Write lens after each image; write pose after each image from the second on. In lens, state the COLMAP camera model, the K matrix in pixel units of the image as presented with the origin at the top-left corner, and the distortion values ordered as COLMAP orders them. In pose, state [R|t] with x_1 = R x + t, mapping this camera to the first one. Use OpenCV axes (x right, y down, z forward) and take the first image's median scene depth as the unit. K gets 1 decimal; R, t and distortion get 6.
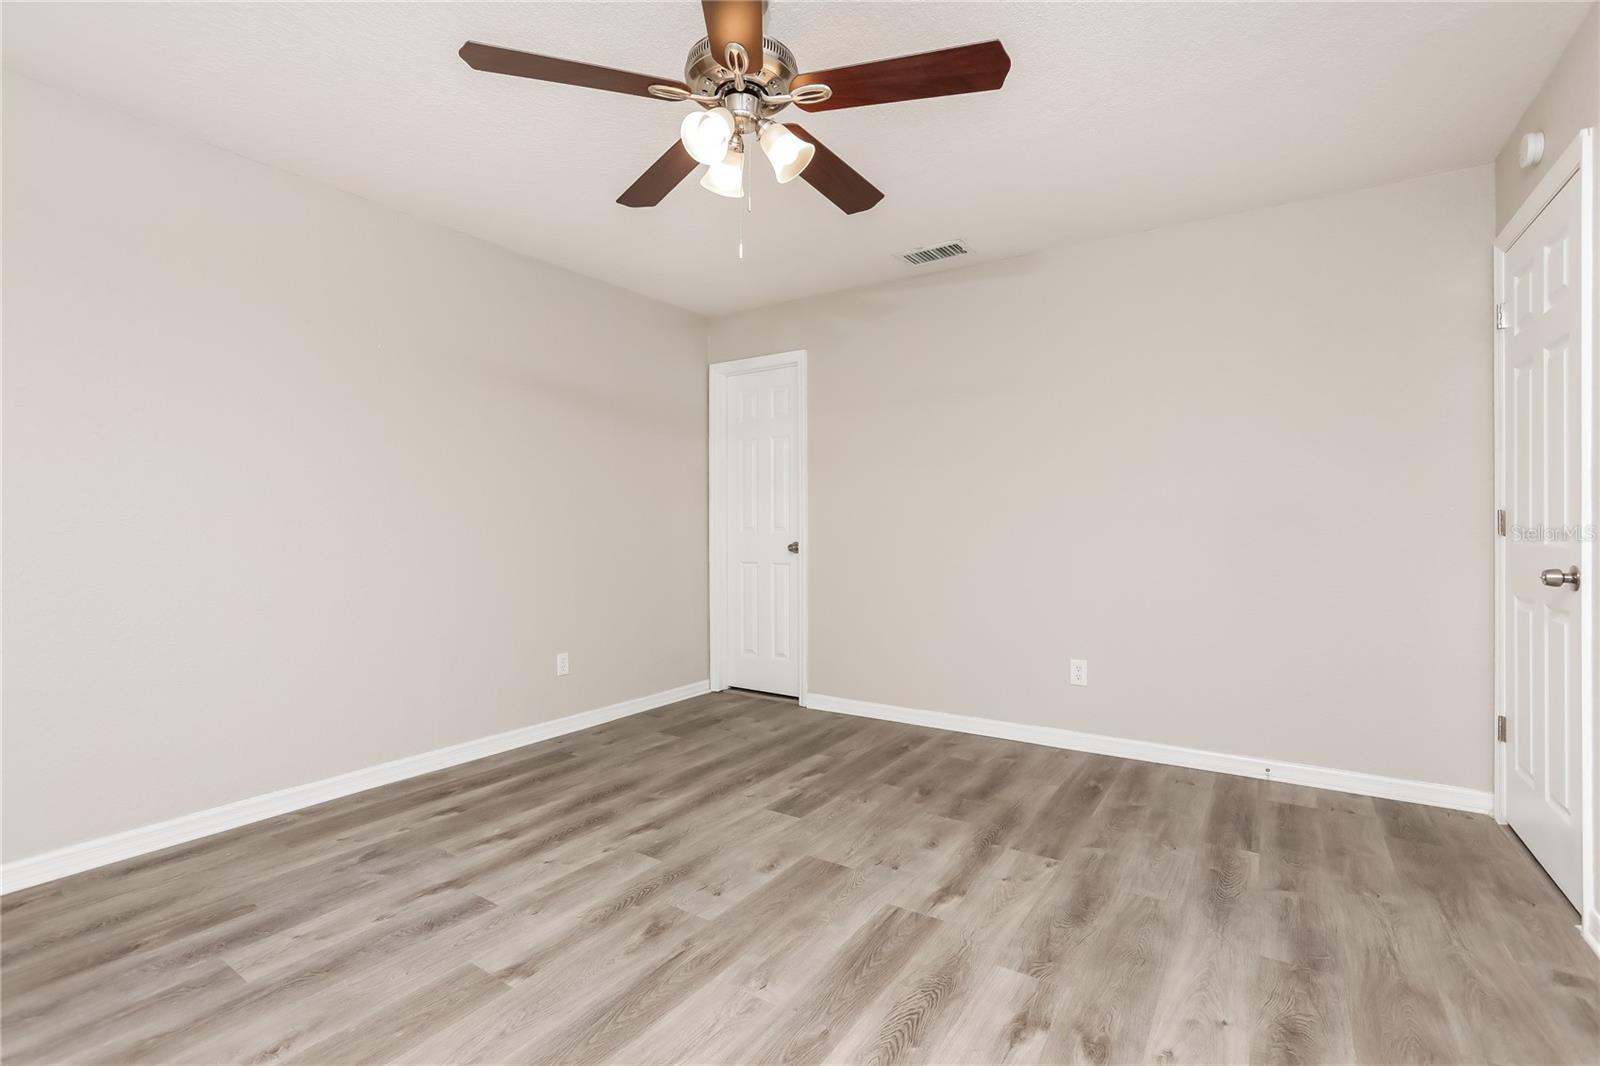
lens RADIAL K [[716.8, 0, 796.5], [0, 716.8, 530.1], [0, 0, 1]] dist [-0.000874, -0.000046]
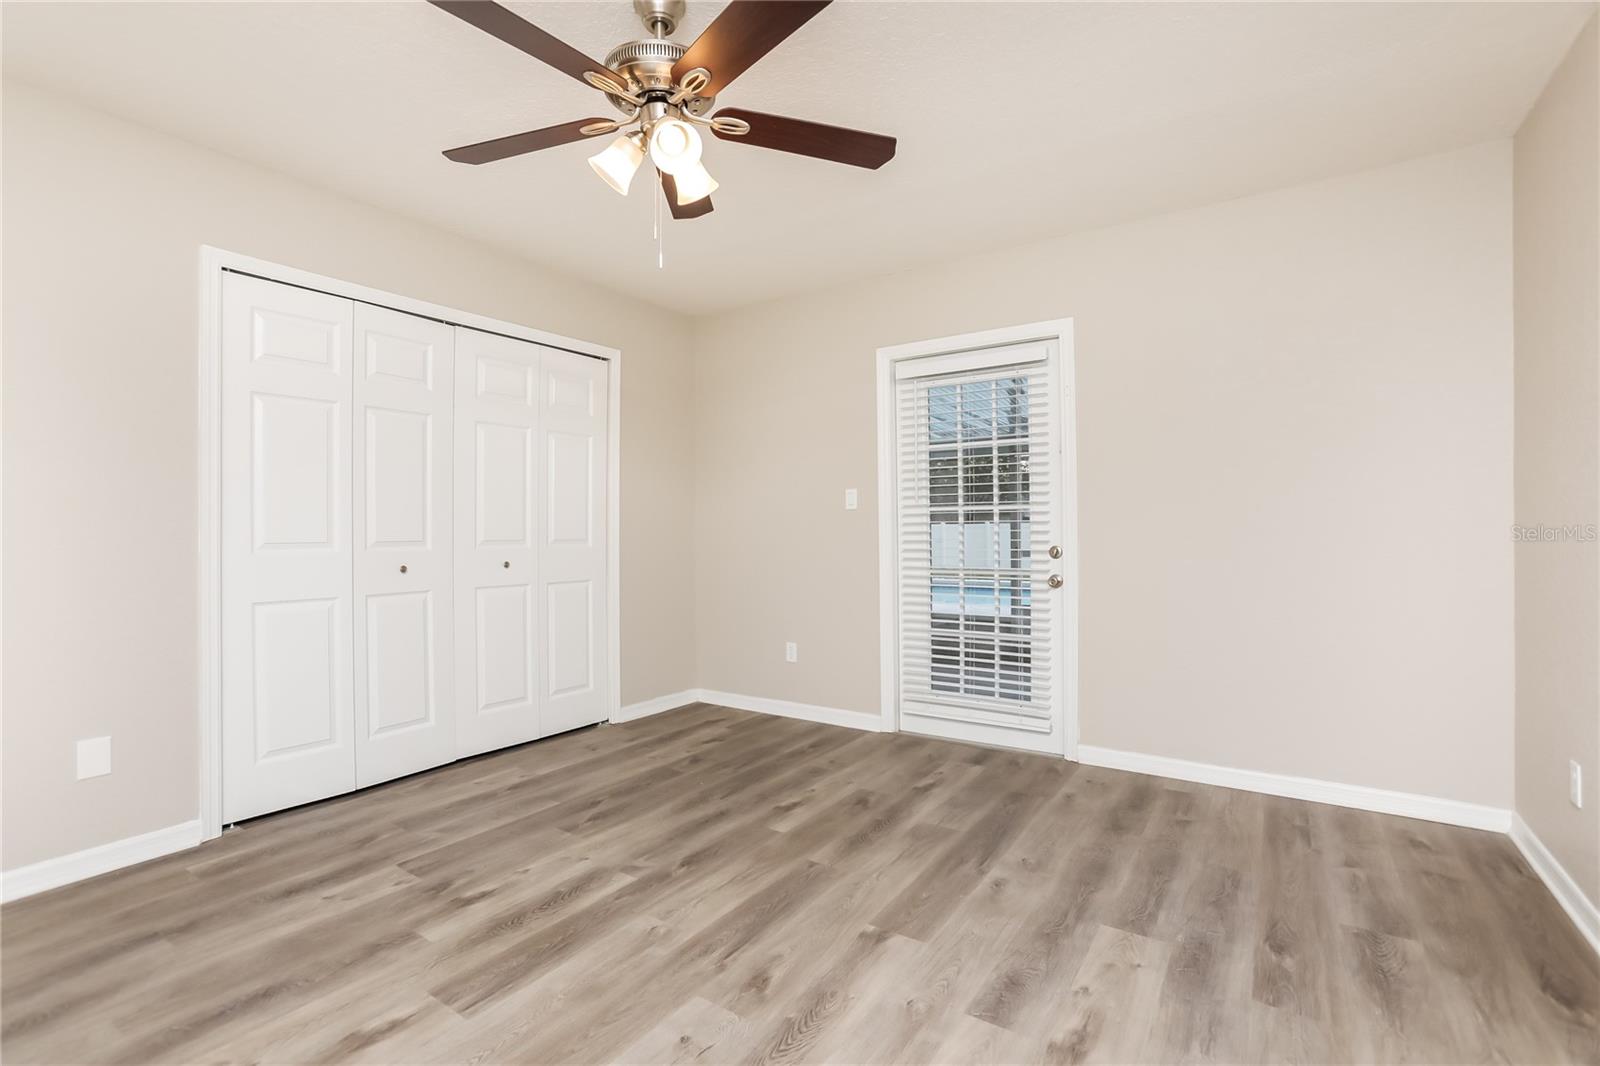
lens RADIAL K [[716.8, 0, 805.4], [0, 716.8, 524.5], [0, 0, 1]] dist [-0.000874, -0.000046]
pose [[-0.999955, 0.007680, -0.005646, -0.267154], [0.007699, 0.999965, -0.003275, -0.012075], [0.005620, -0.003318, -0.999979, 1.989865]]
